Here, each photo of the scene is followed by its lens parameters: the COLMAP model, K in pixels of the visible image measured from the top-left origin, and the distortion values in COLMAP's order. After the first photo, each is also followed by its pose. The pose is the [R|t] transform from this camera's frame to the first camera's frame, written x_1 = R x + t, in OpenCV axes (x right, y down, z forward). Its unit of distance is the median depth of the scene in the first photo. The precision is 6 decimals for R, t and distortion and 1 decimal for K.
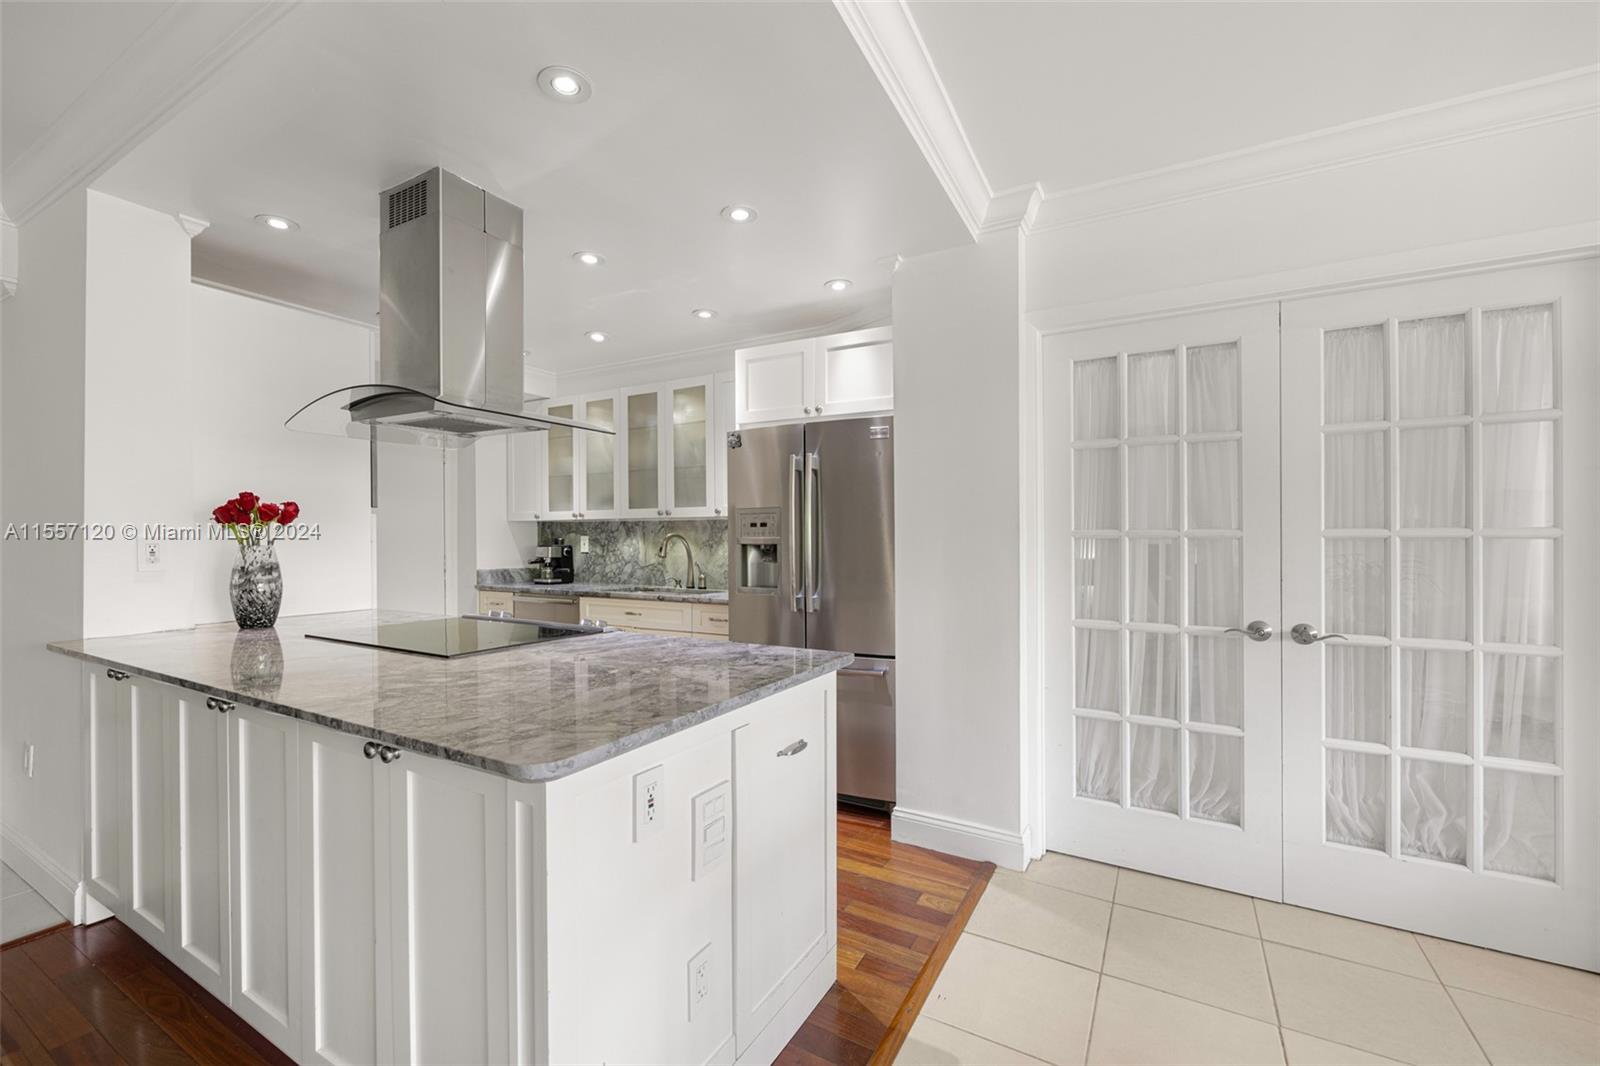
lens RADIAL K [[654.0, 0, 793.7], [0, 654.0, 540.9], [0, 0, 1]] dist [-0.000308, 0.000092]
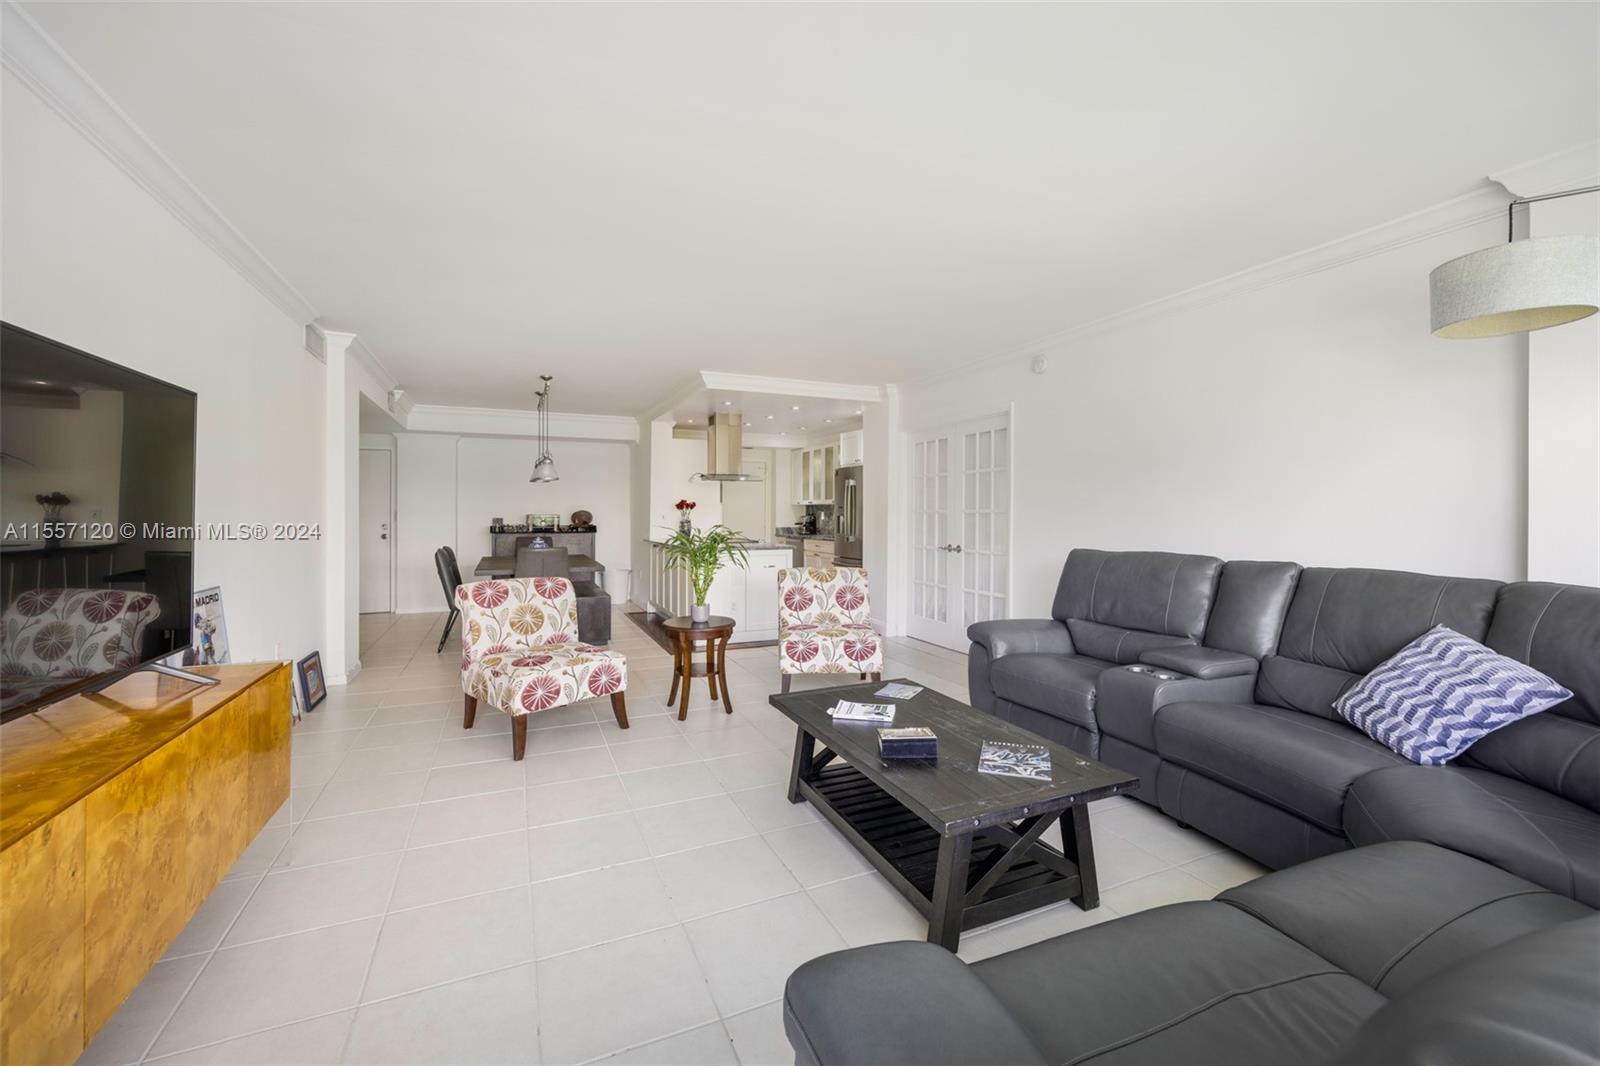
lens RADIAL K [[654.0, 0, 807.5], [0, 654.0, 516.2], [0, 0, 1]] dist [-0.000308, 0.000092]
pose [[0.815863, 0.003446, -0.578235, 1.543068], [-0.003297, 0.999994, 0.001308, 0.006859], [0.578236, 0.000839, 0.815869, -1.309150]]
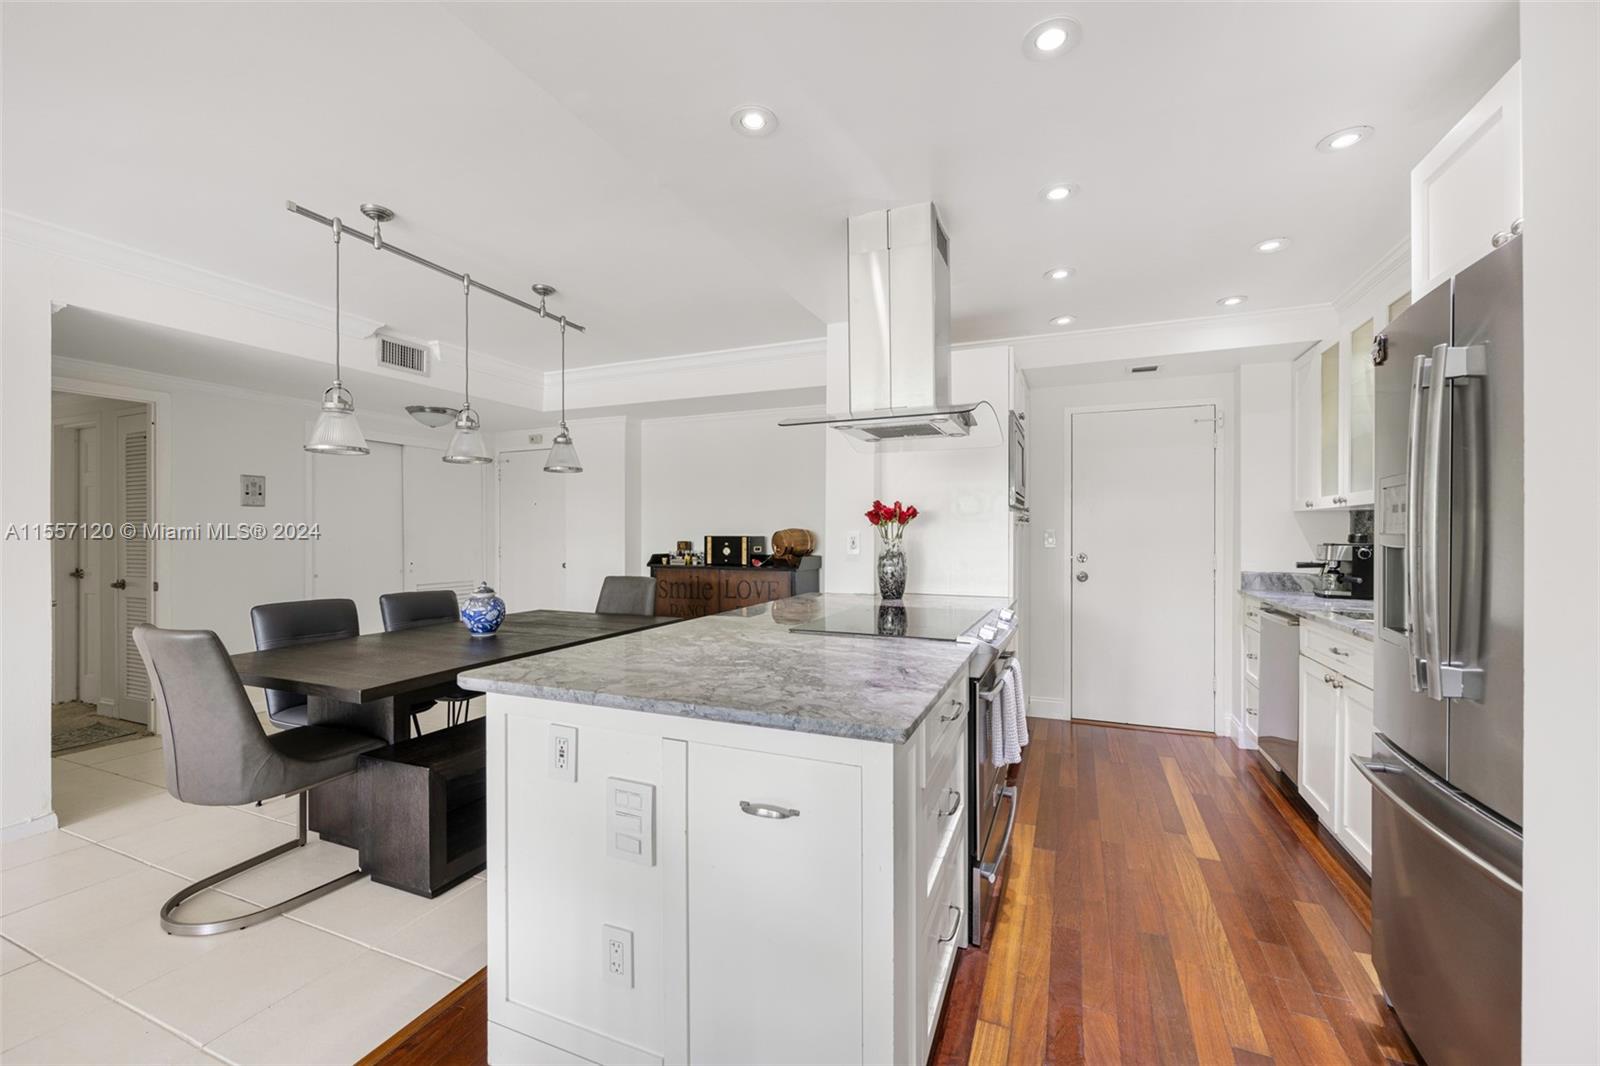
lens RADIAL K [[654.0, 0, 802.0], [0, 654.0, 535.0], [0, 0, 1]] dist [-0.000308, 0.000092]
pose [[0.119377, 0.004644, -0.992838, 0.476397], [-0.004937, 0.999979, 0.004083, -0.004222], [0.992837, 0.004414, 0.119398, 0.599812]]
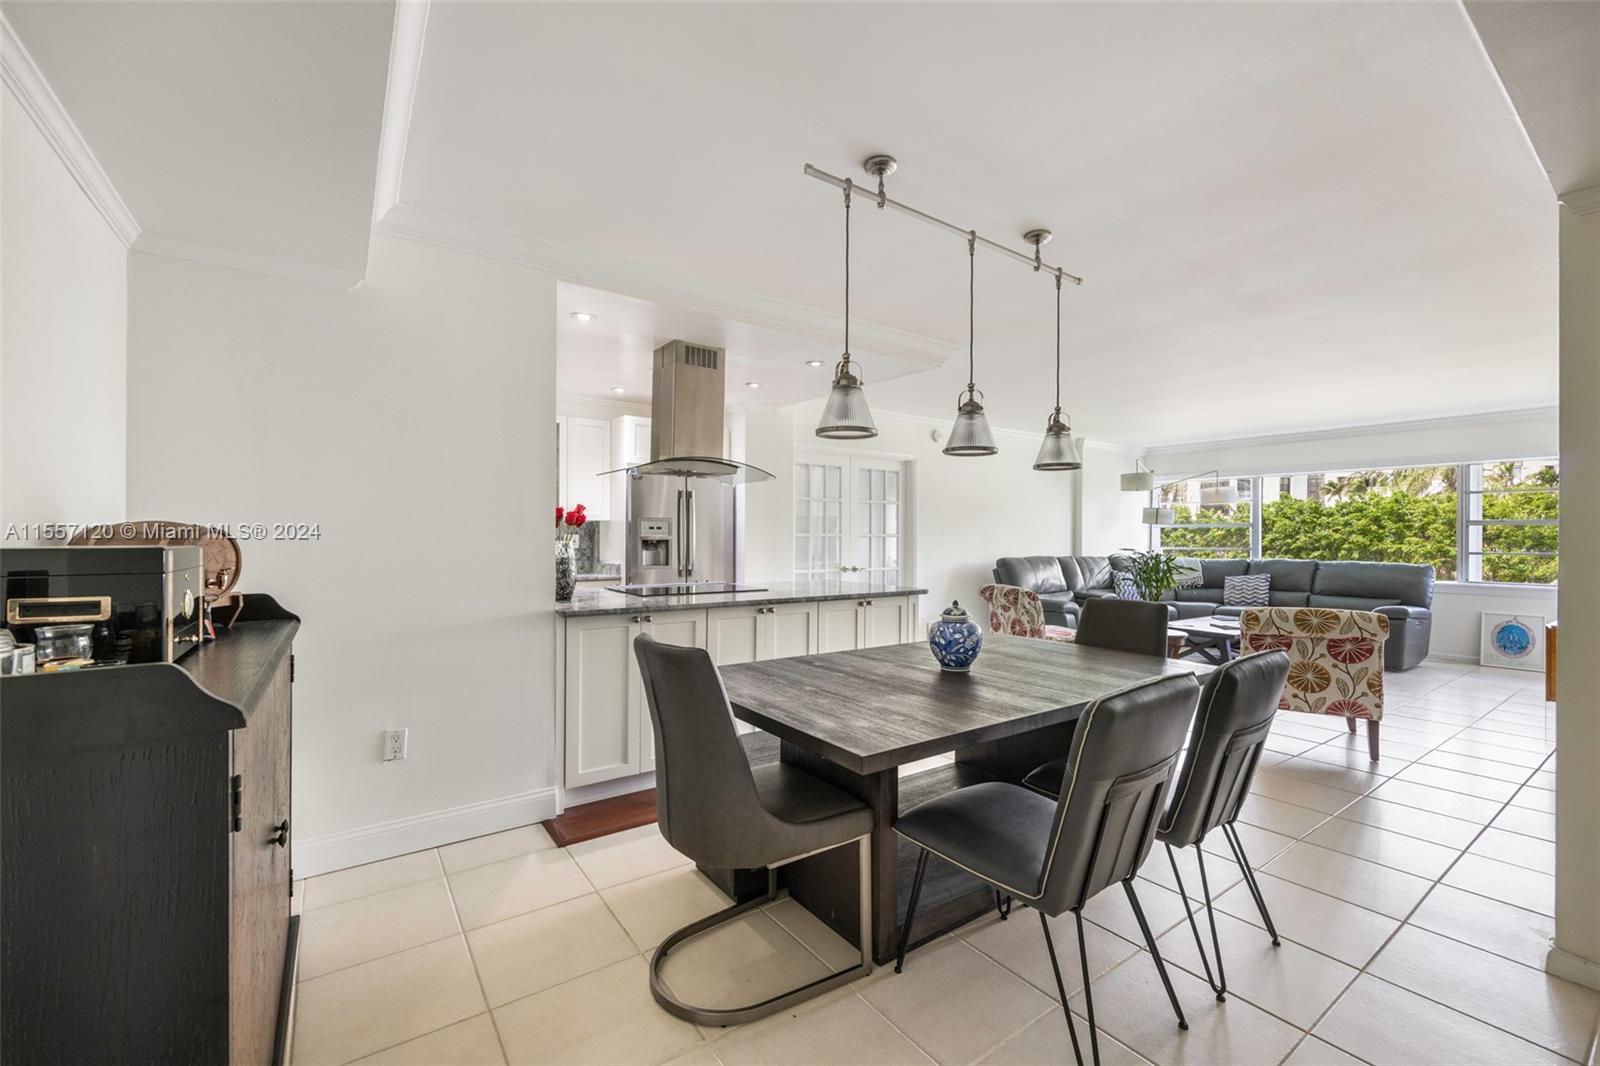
lens RADIAL K [[654.0, 0, 798.0], [0, 654.0, 535.4], [0, 0, 1]] dist [-0.000308, 0.000092]
pose [[0.432235, 0.003963, 0.901752, -1.710487], [0.001252, 0.999987, -0.004995, 0.002902], [-0.901760, 0.003288, 0.432225, -0.046417]]
